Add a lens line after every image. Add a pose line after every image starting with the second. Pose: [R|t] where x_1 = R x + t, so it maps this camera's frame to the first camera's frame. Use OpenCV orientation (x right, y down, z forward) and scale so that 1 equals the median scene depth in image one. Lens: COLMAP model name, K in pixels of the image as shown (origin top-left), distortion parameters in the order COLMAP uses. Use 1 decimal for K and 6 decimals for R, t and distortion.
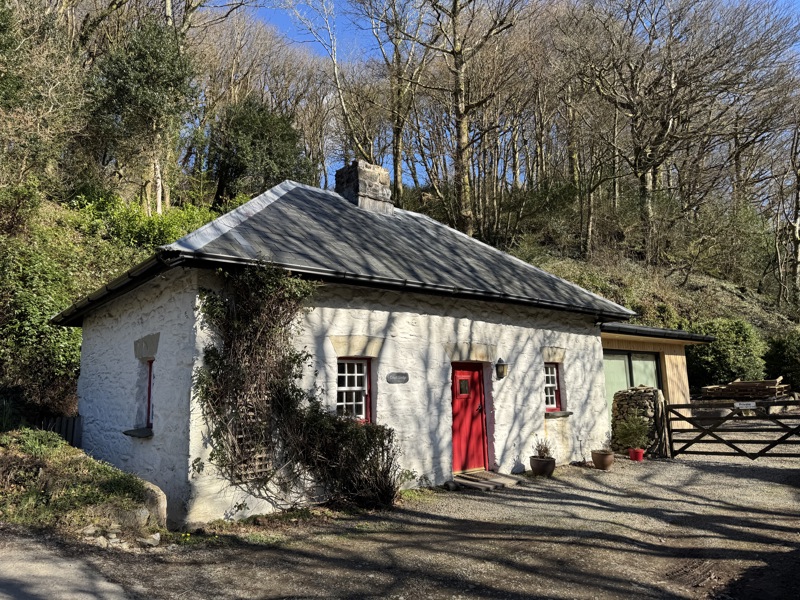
lens RADIAL K [[555.3, 0, 394.8], [0, 555.3, 298.8], [0, 0, 1]] dist [0.161782, -0.281506]
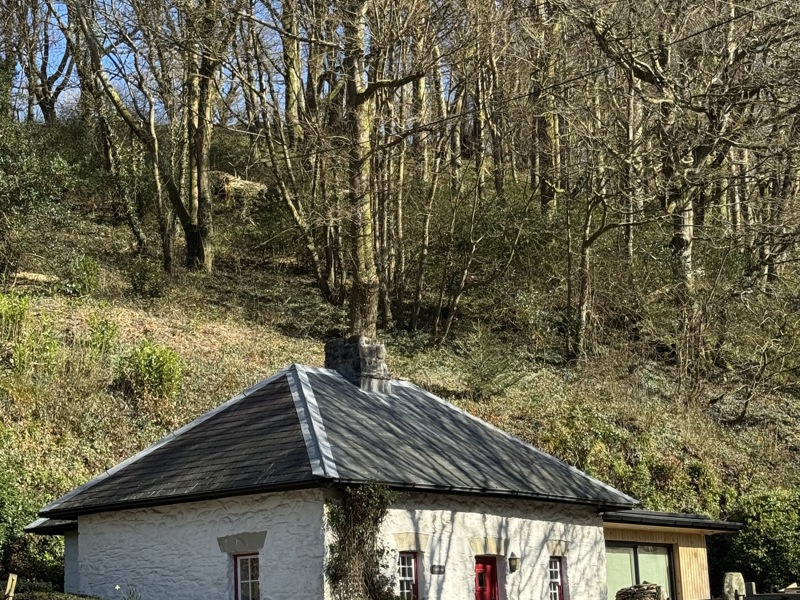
lens RADIAL K [[1772.5, 0, 385.6], [0, 1772.5, 300.2], [0, 0, 1]] dist [0.189342, 0.172699]
pose [[0.973304, 0.027563, 0.227857, -0.738690], [-0.019060, 0.999040, -0.039434, -0.206207], [-0.228726, 0.034038, 0.972896, -1.990003]]
